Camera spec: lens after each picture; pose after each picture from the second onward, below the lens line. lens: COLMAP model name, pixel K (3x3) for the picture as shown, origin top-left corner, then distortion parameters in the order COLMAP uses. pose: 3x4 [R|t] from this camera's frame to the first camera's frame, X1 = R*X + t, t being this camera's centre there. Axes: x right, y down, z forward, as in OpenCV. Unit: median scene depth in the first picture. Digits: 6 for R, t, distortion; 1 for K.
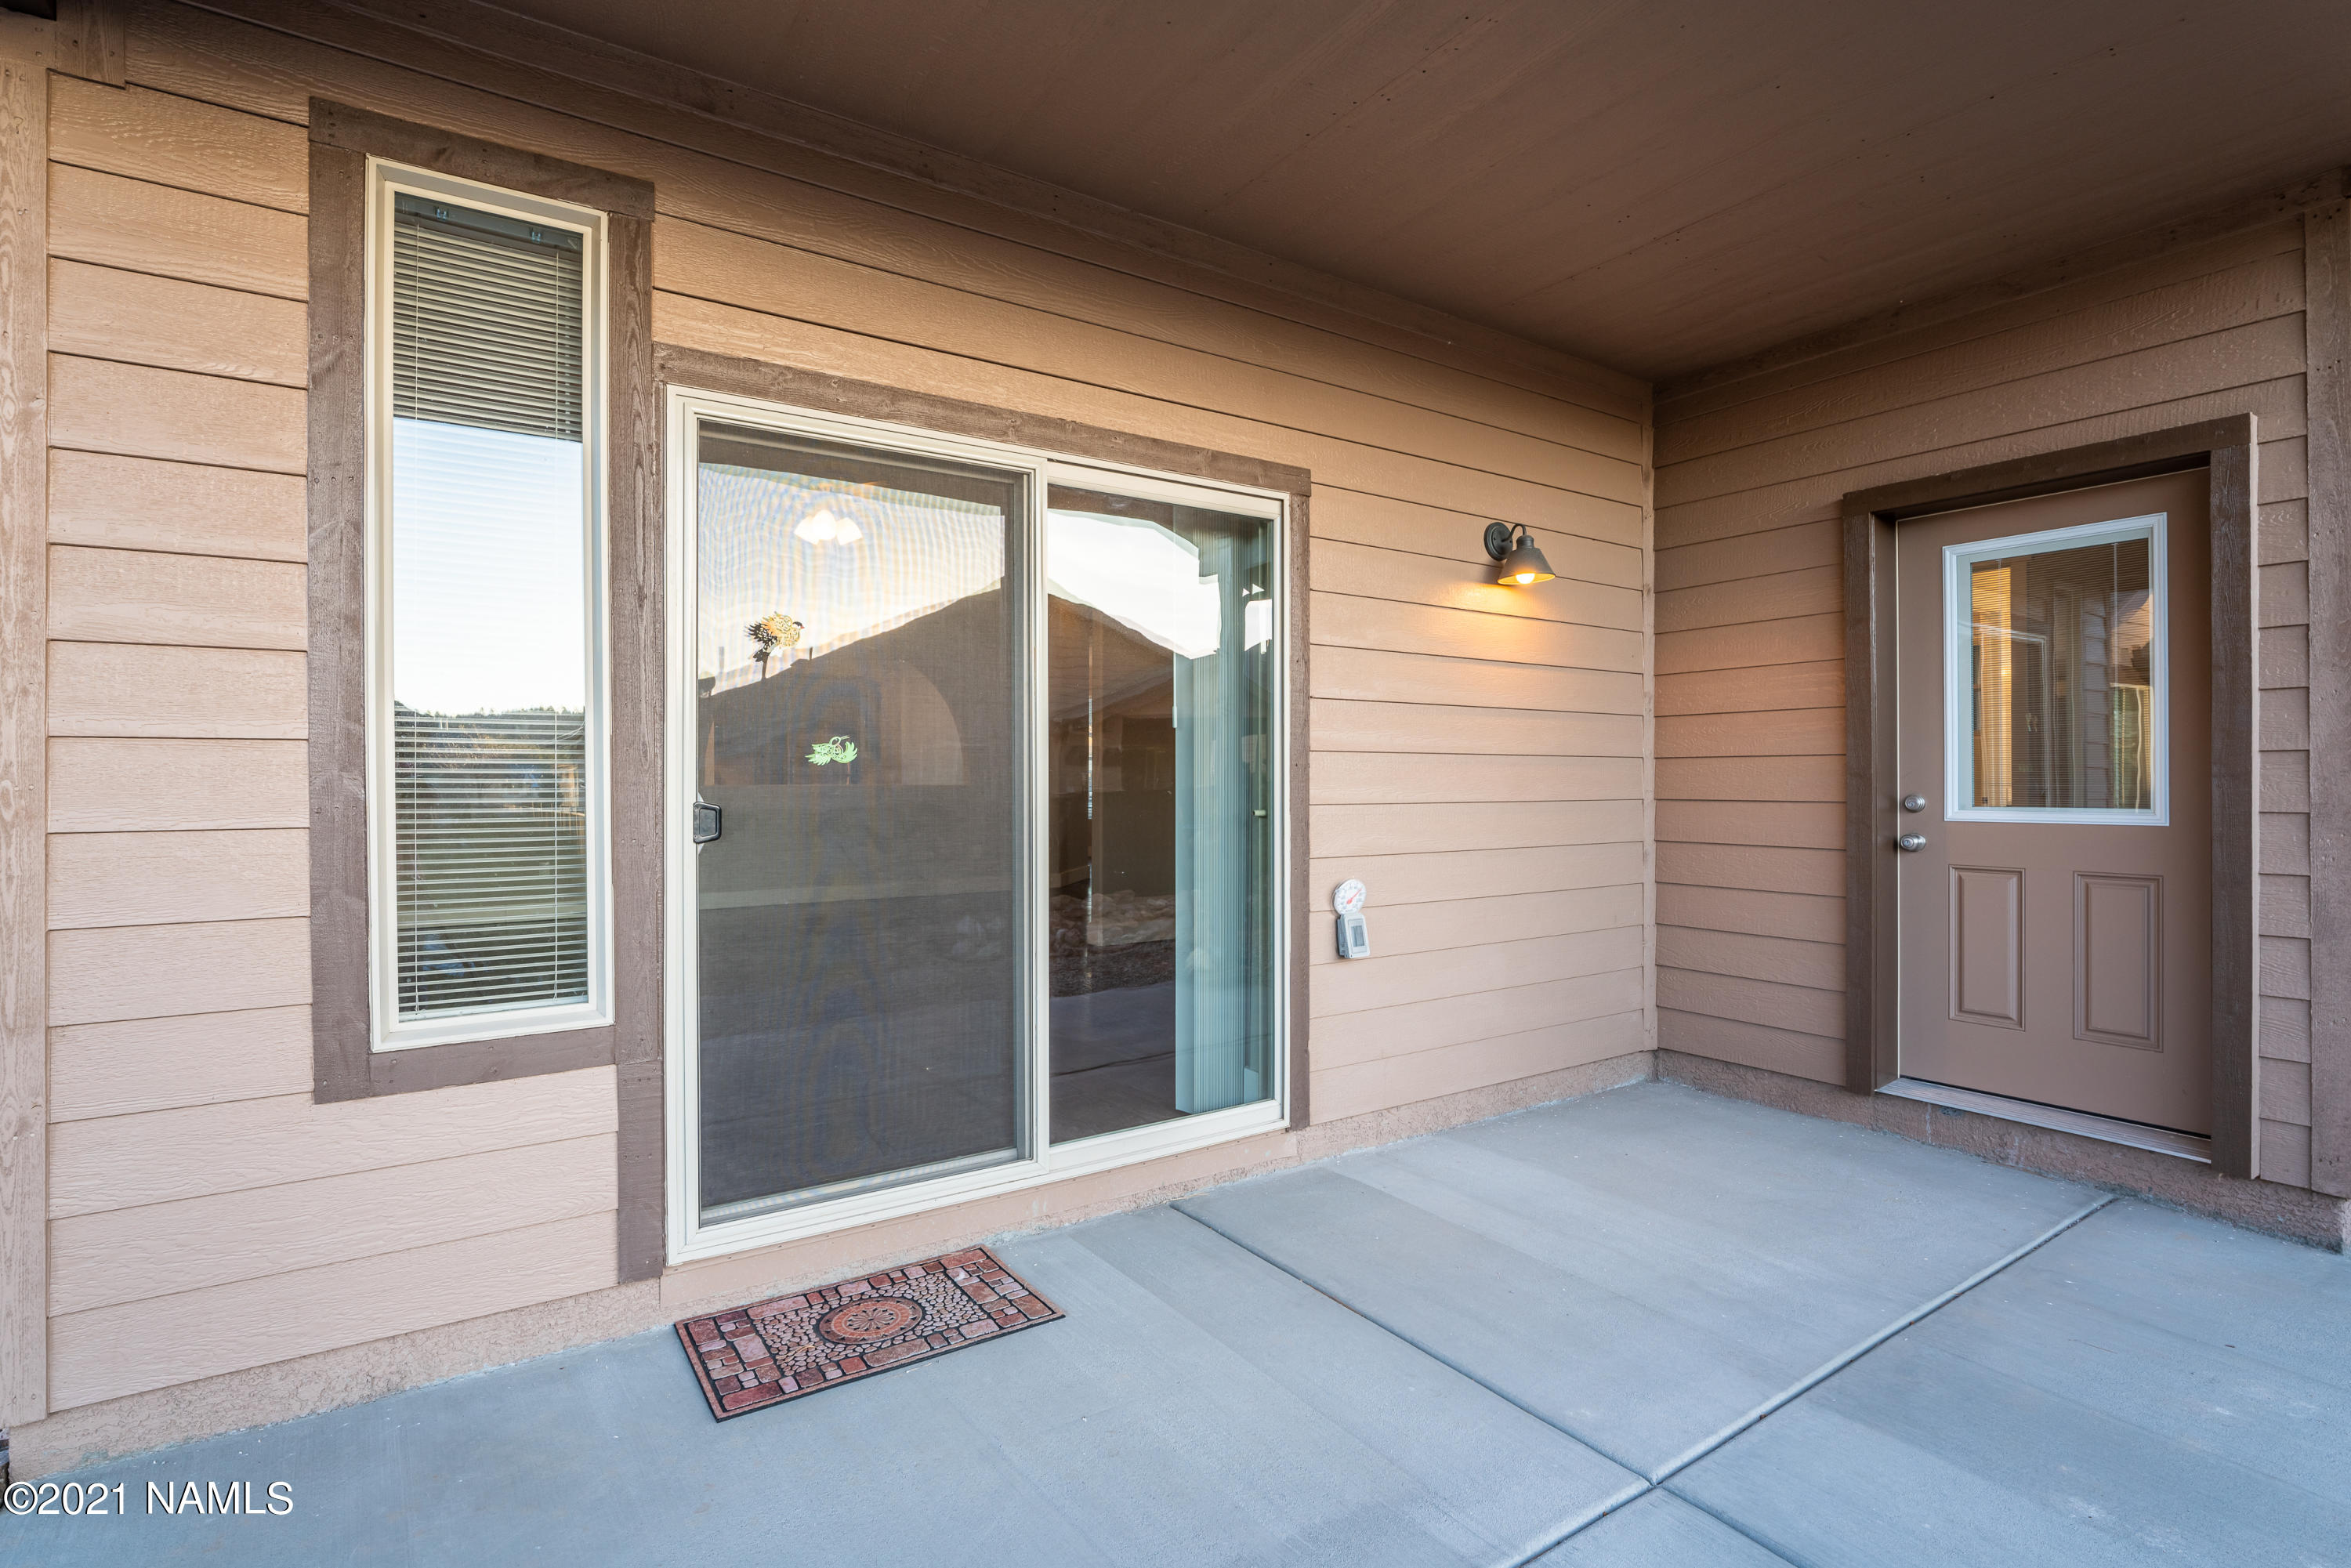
lens RADIAL K [[1130.3, 0, 1175.5], [0, 1130.3, 784.0], [0, 0, 1]] dist [-0.014077, 0.000287]
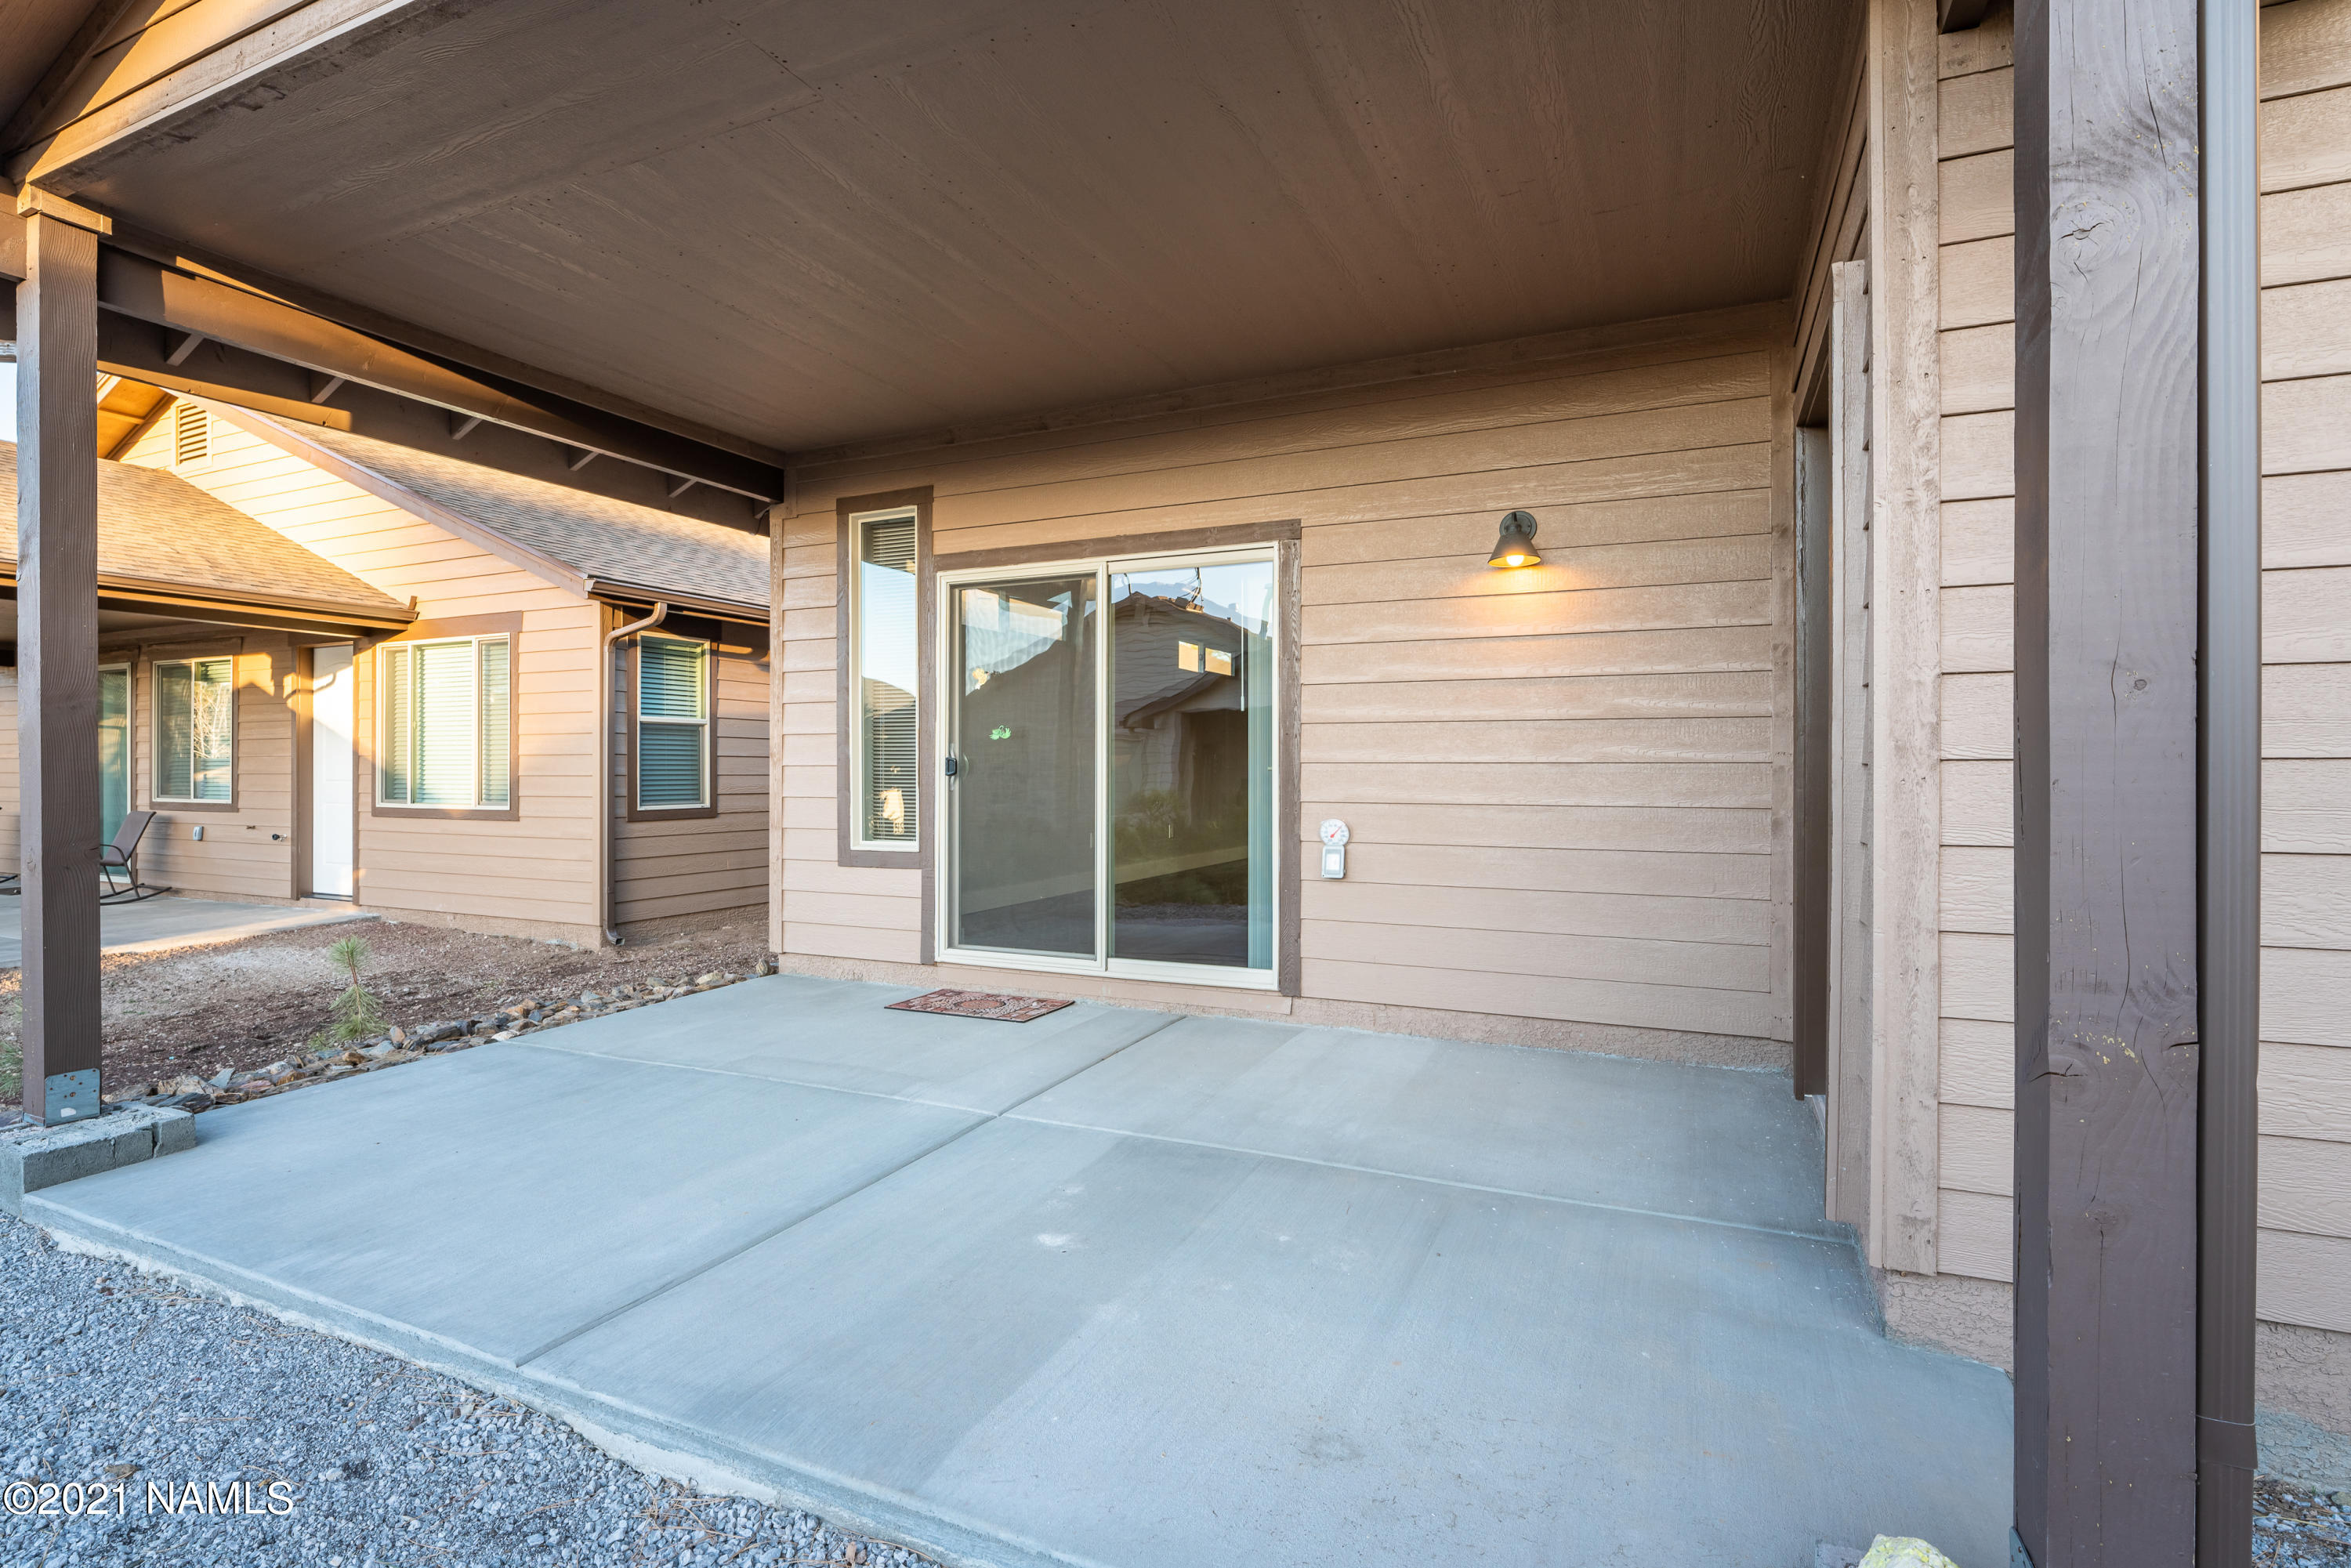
lens RADIAL K [[1115.4, 0, 1175.5], [0, 1115.4, 784.0], [0, 0, 1]] dist [-0.001600, -0.000082]
pose [[0.529647, 0.013243, -0.848115, 1.677997], [-0.004076, 0.999906, 0.013068, 0.037607], [0.848209, -0.003464, 0.529651, 0.211825]]
